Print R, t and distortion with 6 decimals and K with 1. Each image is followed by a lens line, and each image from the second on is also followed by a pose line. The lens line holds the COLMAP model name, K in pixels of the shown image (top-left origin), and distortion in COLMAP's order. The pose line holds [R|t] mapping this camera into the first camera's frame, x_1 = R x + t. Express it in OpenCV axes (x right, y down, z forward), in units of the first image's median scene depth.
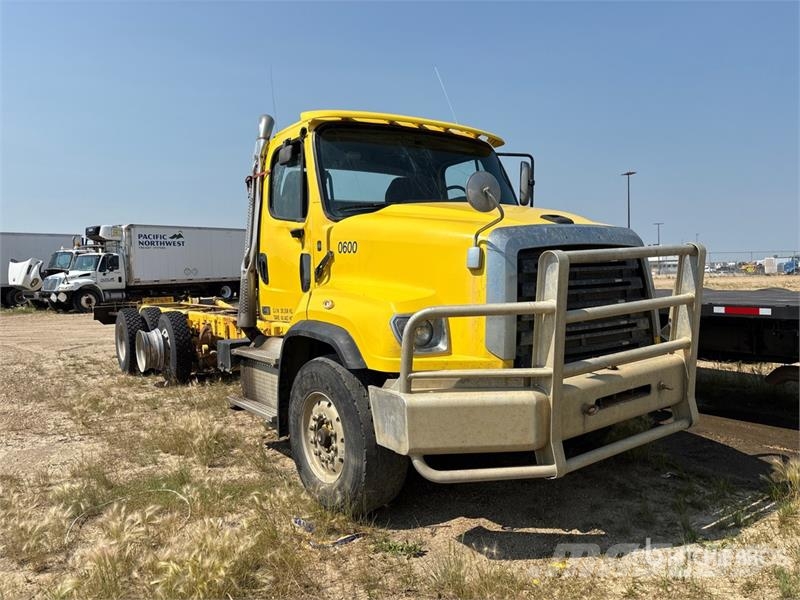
lens RADIAL K [[597.3, 0, 399.9], [0, 597.3, 293.9], [0, 0, 1]] dist [0.047777, -0.051833]
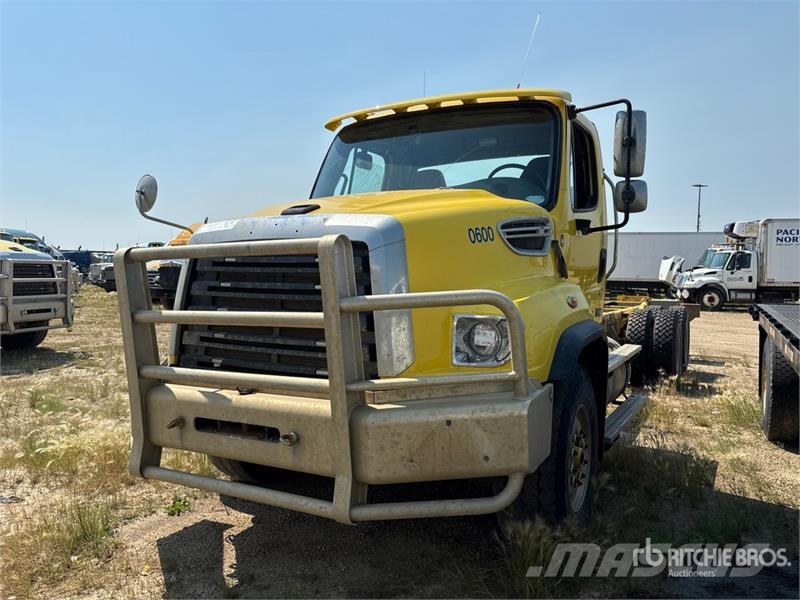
lens RADIAL K [[597.3, 0, 399.9], [0, 597.3, 293.9], [0, 0, 1]] dist [0.047777, -0.051833]
pose [[0.404782, 0.063818, -0.912184, 0.511108], [-0.060725, 0.997236, 0.042821, -0.024437], [0.912395, 0.038059, 0.407538, 0.376291]]
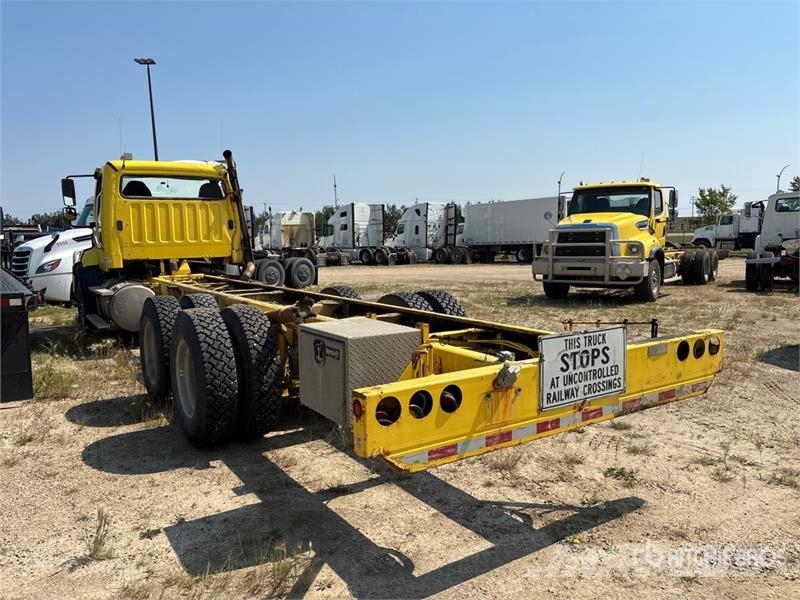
lens RADIAL K [[597.3, 0, 399.9], [0, 597.3, 293.9], [0, 0, 1]] dist [0.047777, -0.051833]
pose [[0.293504, 0.142053, -0.945344, 1.600005], [-0.057397, 0.989732, 0.130903, -0.045006], [0.954233, 0.015839, 0.298644, -0.538941]]
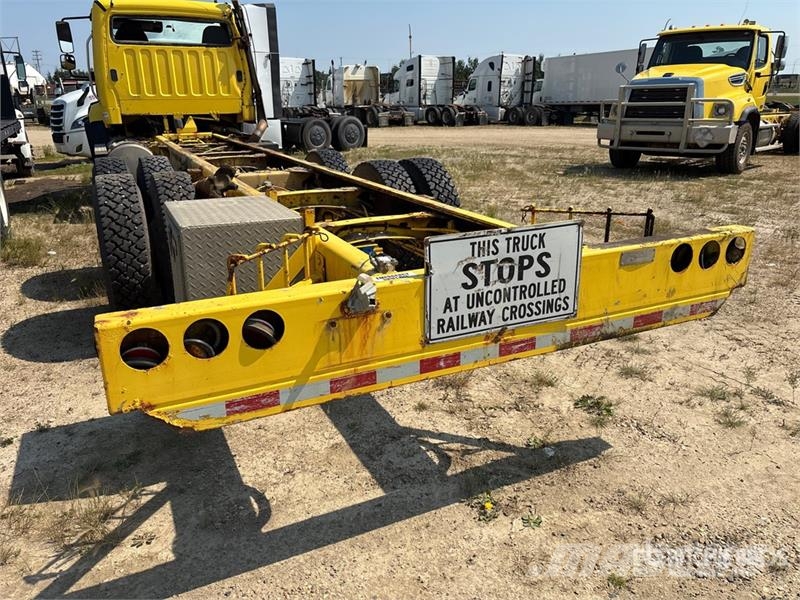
lens RADIAL K [[605.6, 0, 399.9], [0, 605.6, 285.8], [0, 0, 1]] dist [0.015174, -0.007456]
pose [[0.166034, 0.346842, -0.923111, 1.518632], [-0.060313, 0.937923, 0.341559, -0.041377], [0.984274, -0.001035, 0.176646, -0.407946]]
